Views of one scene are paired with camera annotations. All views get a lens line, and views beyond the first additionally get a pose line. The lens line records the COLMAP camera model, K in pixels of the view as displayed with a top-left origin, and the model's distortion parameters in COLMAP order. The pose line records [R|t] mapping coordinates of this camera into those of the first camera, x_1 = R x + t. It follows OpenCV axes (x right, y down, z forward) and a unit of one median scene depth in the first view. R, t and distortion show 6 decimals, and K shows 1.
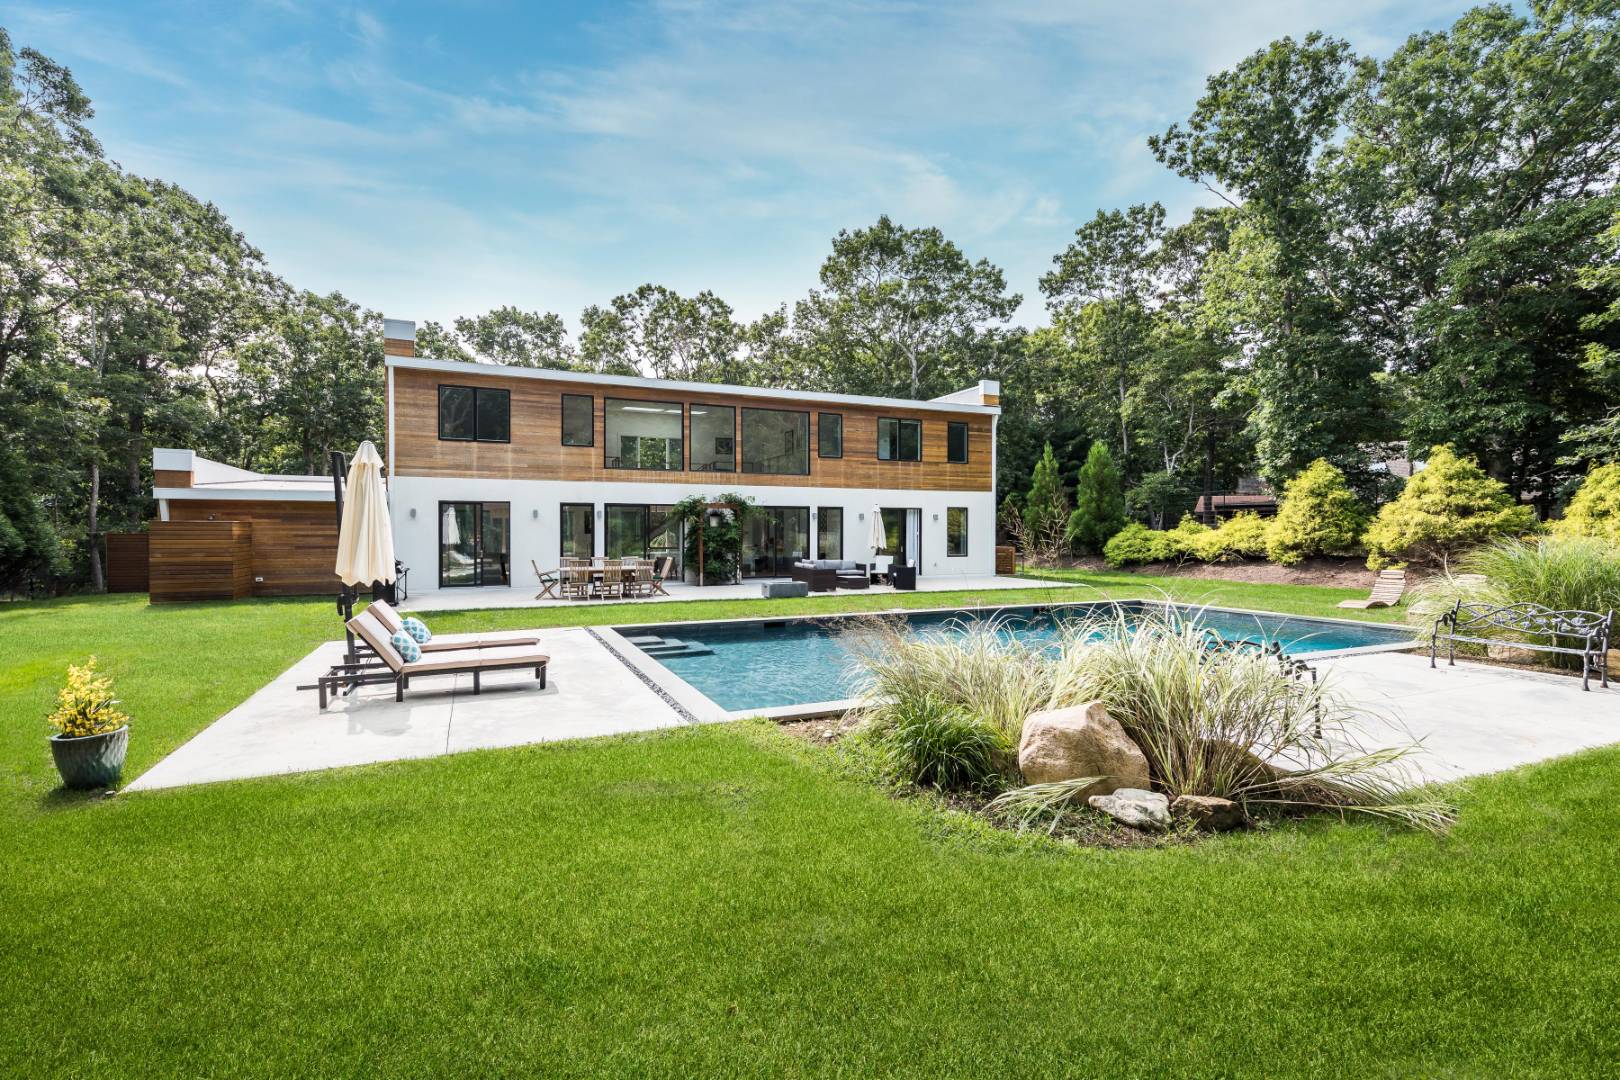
lens RADIAL K [[739.3, 0, 795.2], [0, 739.3, 532.0], [0, 0, 1]] dist [0.012375, 0.000657]
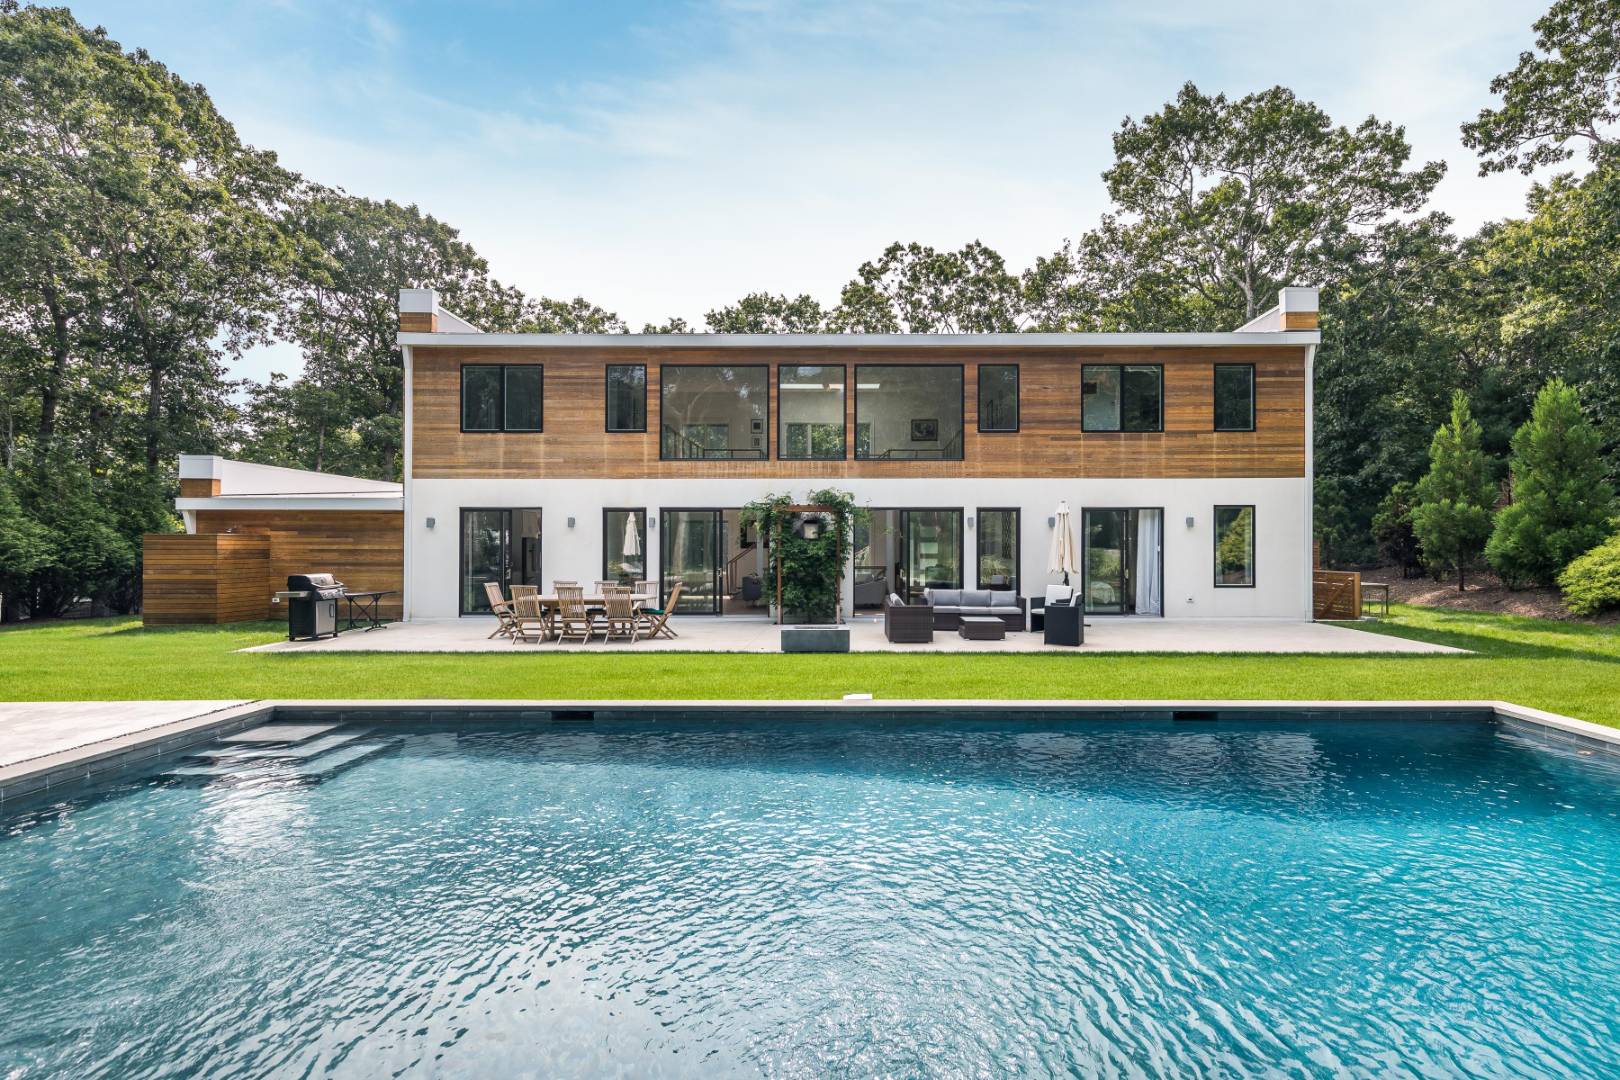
lens RADIAL K [[840.2, 0, 819.4], [0, 840.2, 532.9], [0, 0, 1]] dist [0.010459, 0.000530]
pose [[0.913765, -0.006448, -0.406193, 0.188112], [-0.000123, 0.999870, -0.016150, 0.000264], [0.406244, 0.014808, 0.913645, 0.240912]]
